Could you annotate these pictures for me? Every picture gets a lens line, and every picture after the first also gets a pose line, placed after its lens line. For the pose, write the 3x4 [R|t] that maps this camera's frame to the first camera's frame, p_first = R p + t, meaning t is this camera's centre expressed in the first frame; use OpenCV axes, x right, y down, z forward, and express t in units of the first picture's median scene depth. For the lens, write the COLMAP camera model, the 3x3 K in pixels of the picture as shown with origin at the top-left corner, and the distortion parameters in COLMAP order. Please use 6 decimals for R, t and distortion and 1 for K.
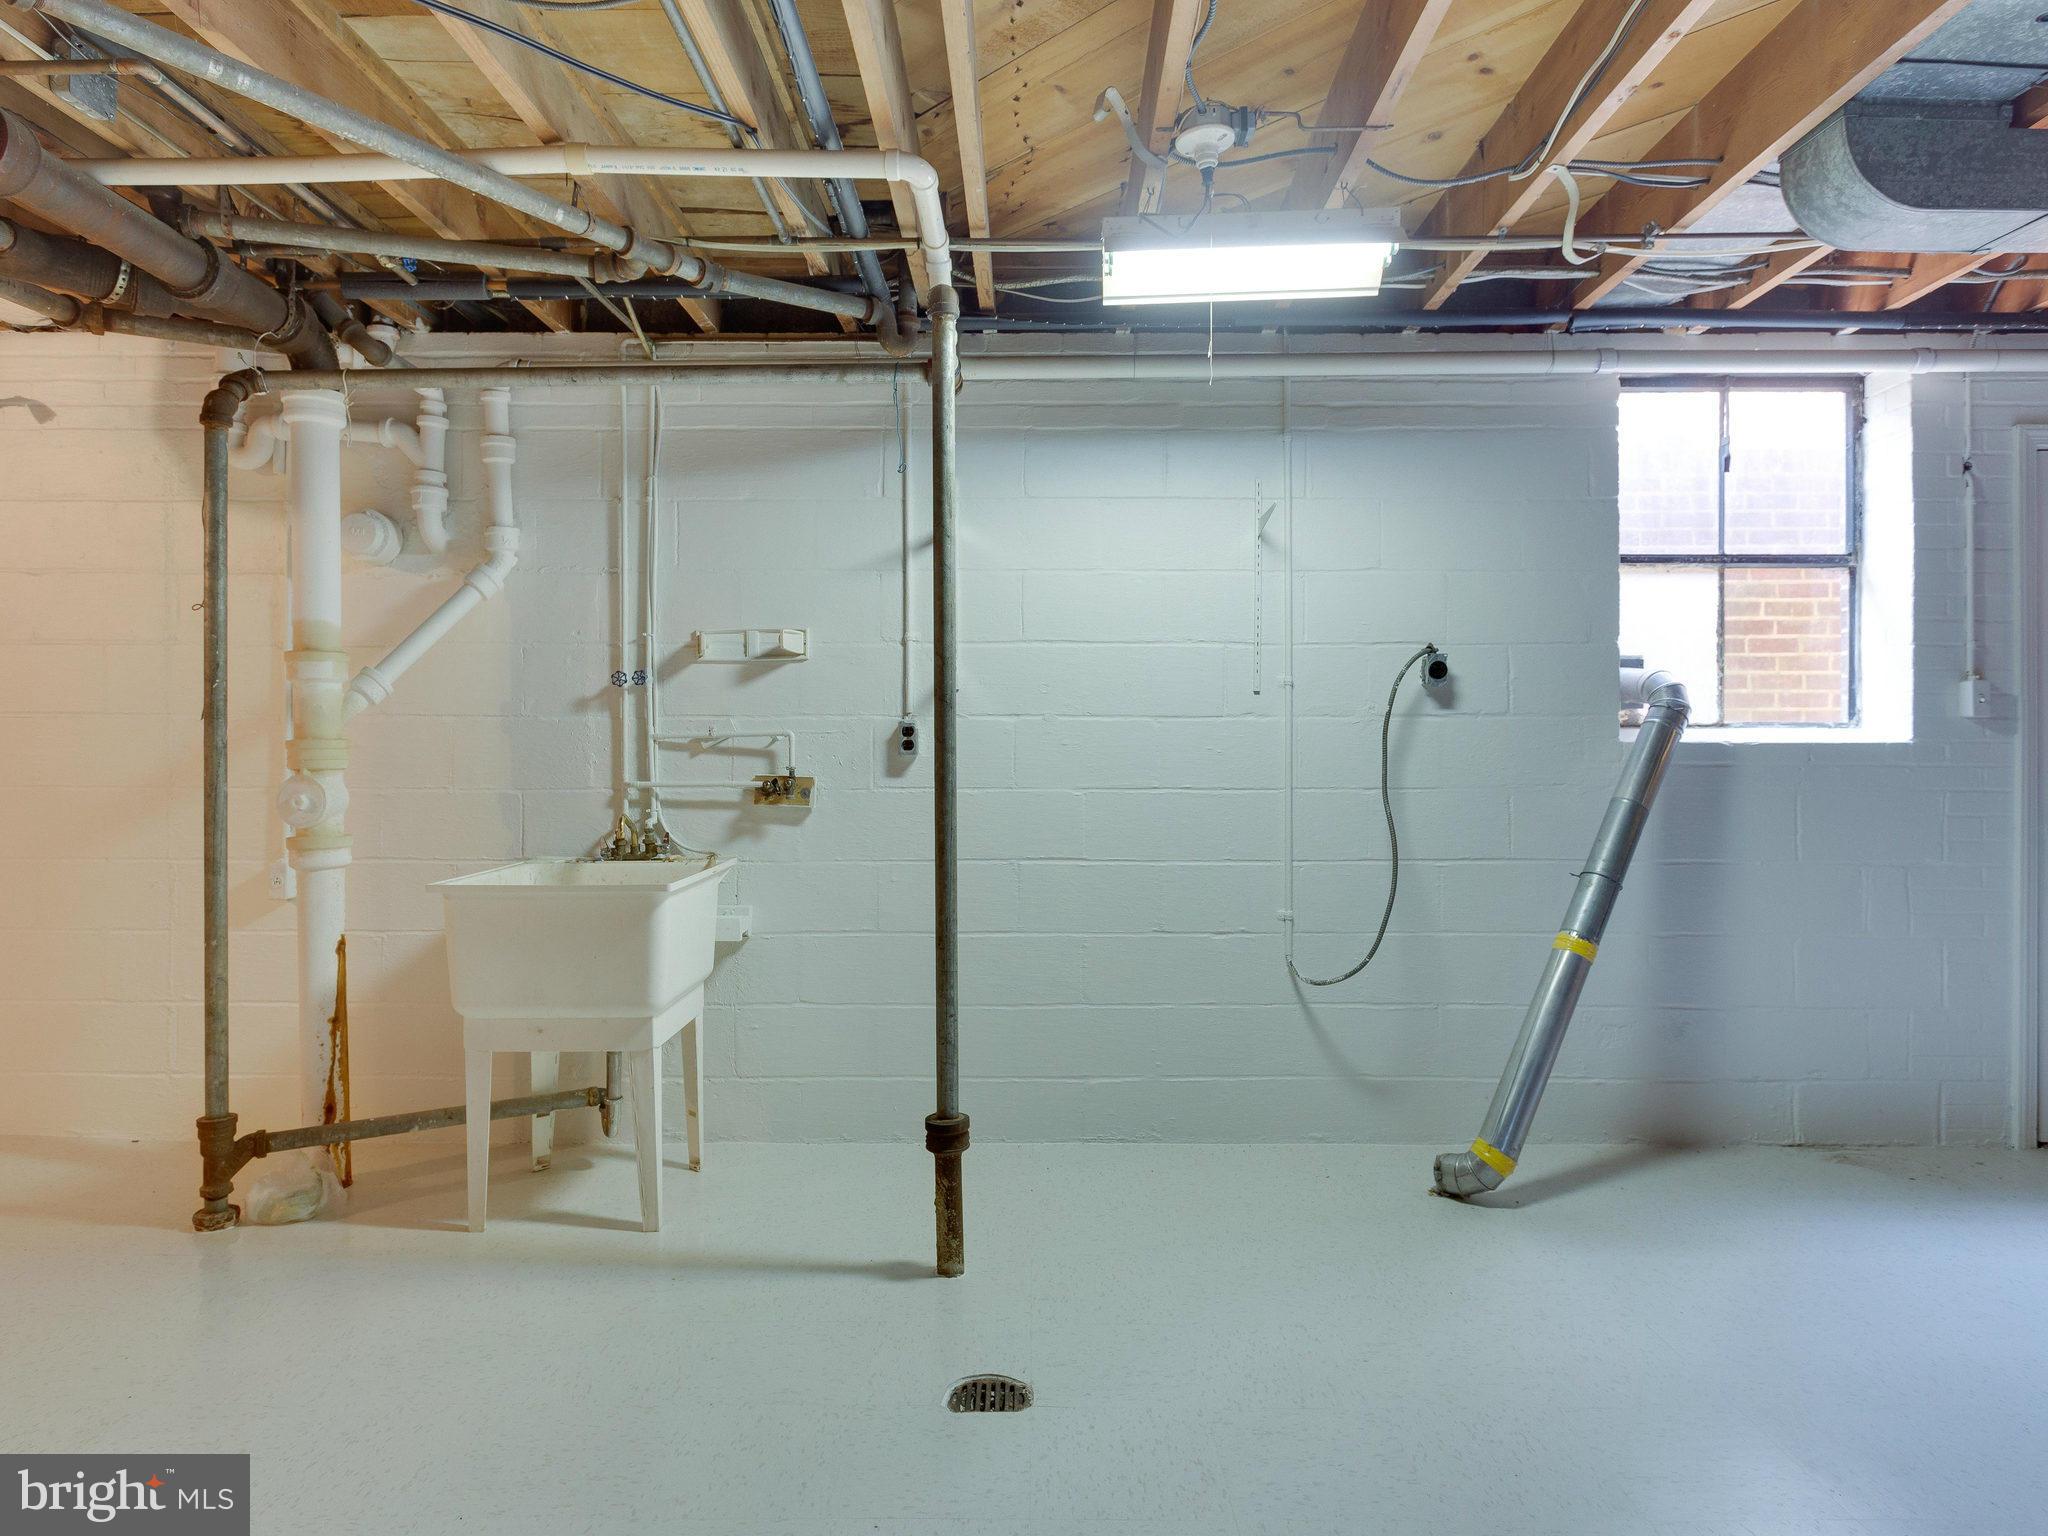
lens RADIAL K [[1123.4, 0, 1035.3], [0, 1123.4, 803.1], [0, 0, 1]] dist [0.006768, 0.001737]
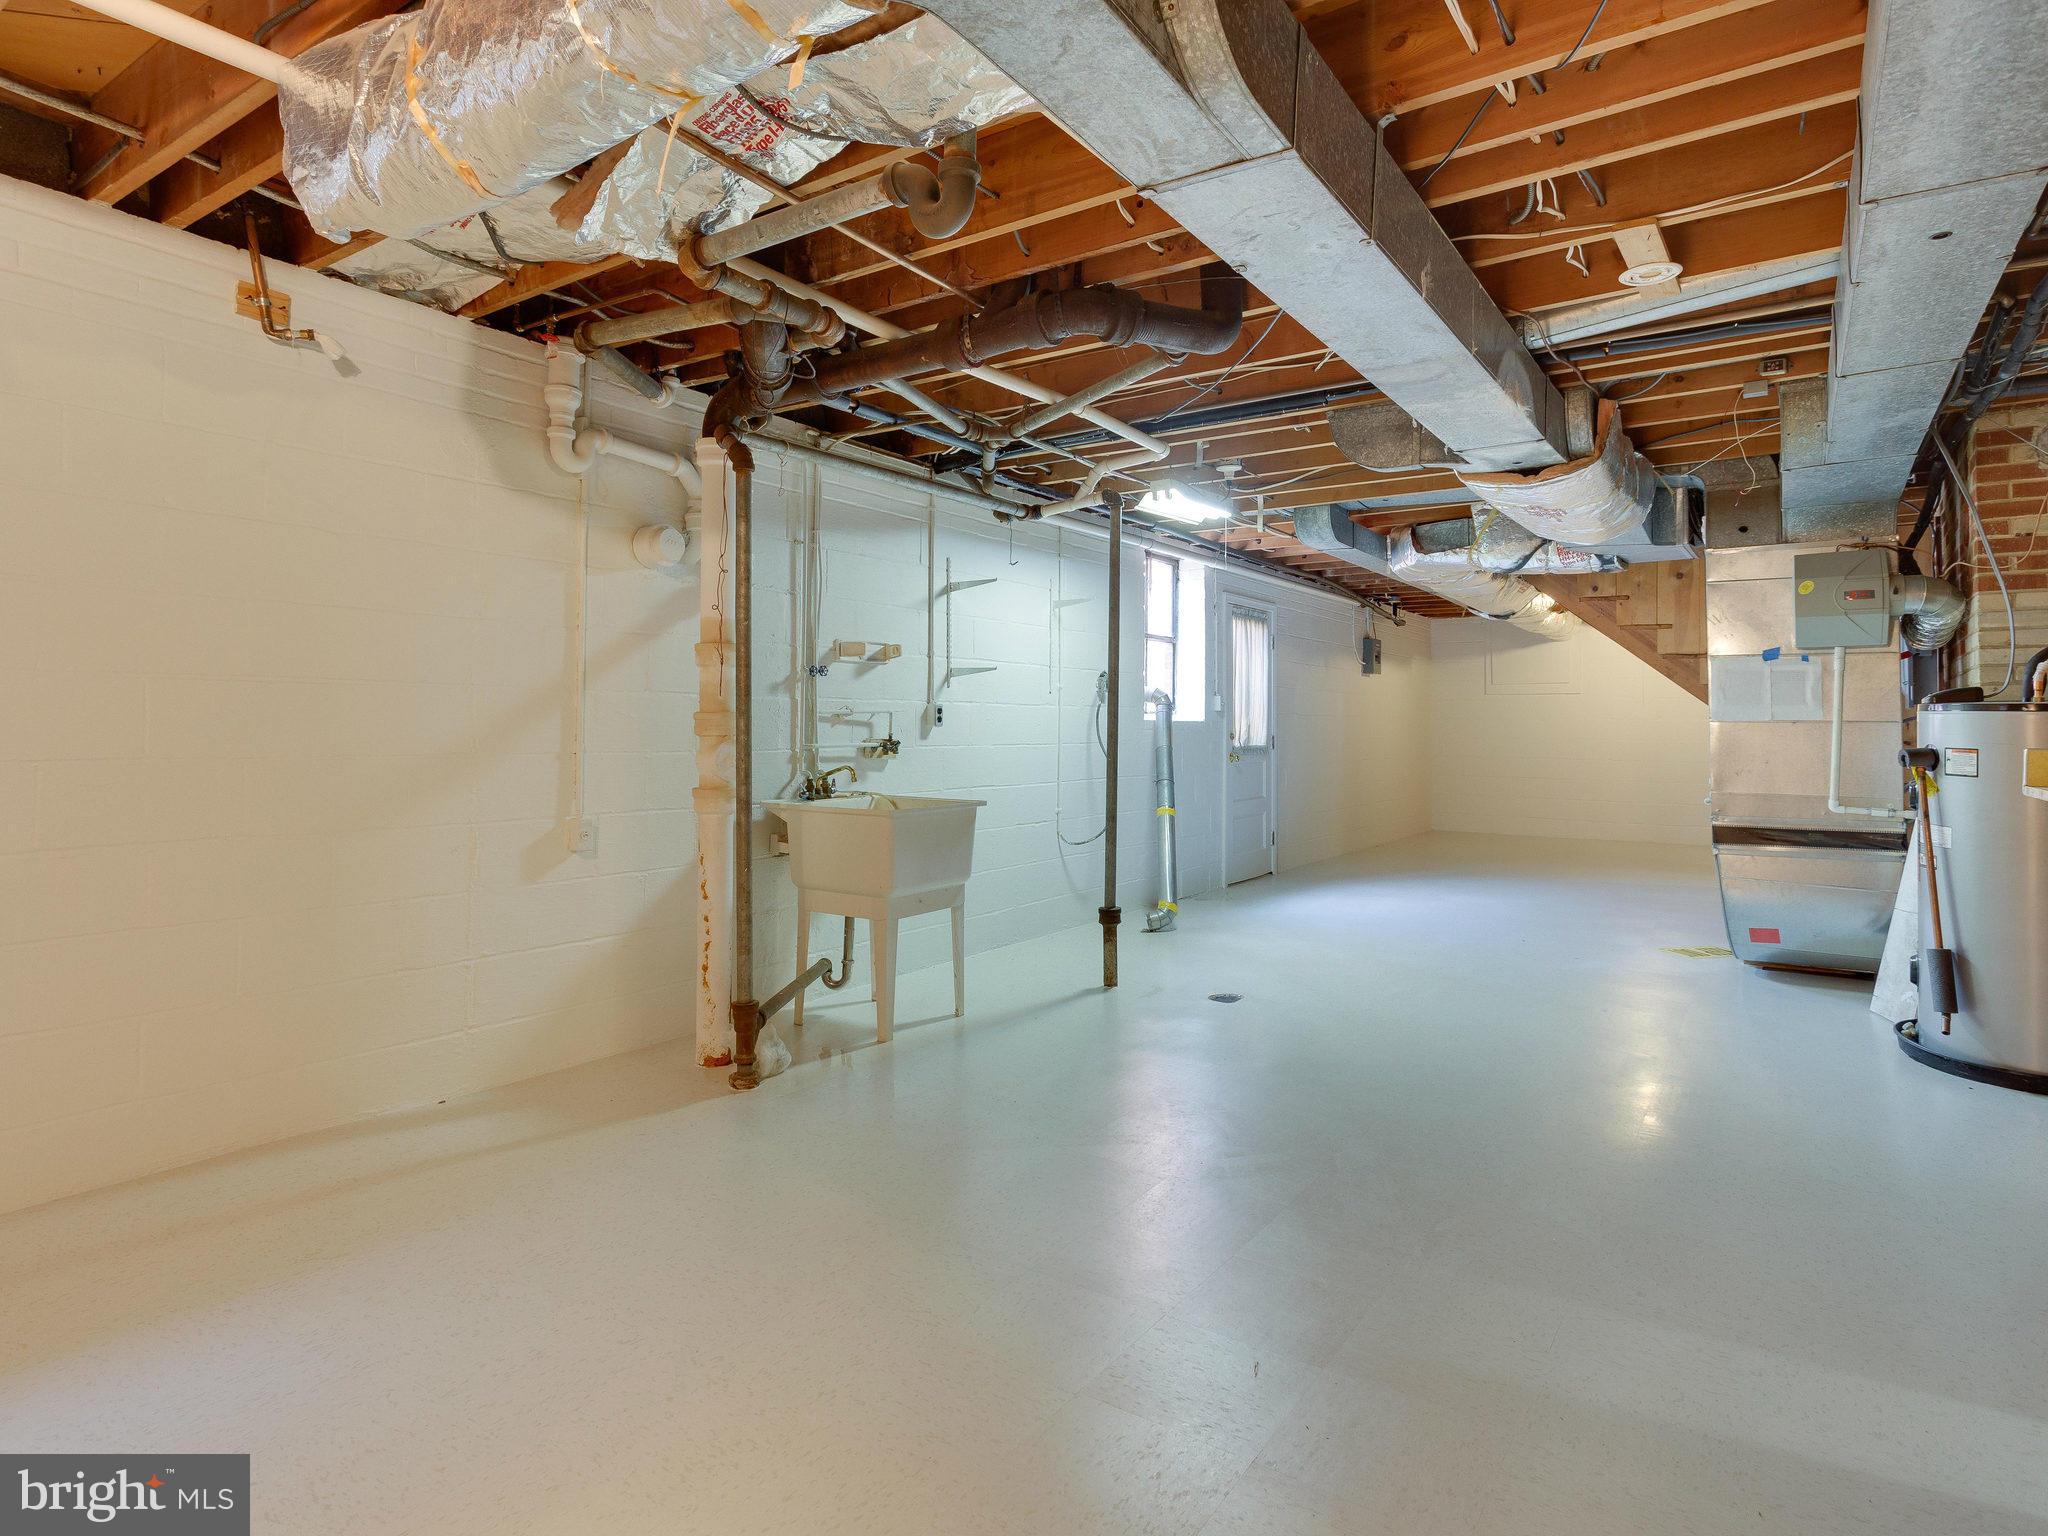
lens RADIAL K [[1106.5, 0, 1024.0], [0, 1106.5, 768.0], [0, 0, 1]] dist [0.002243, 0.001350]
pose [[0.573320, -0.026238, 0.818911, -1.333246], [0.034998, 0.999359, 0.007518, 0.009894], [-0.818584, 0.024350, 0.573871, -0.005532]]
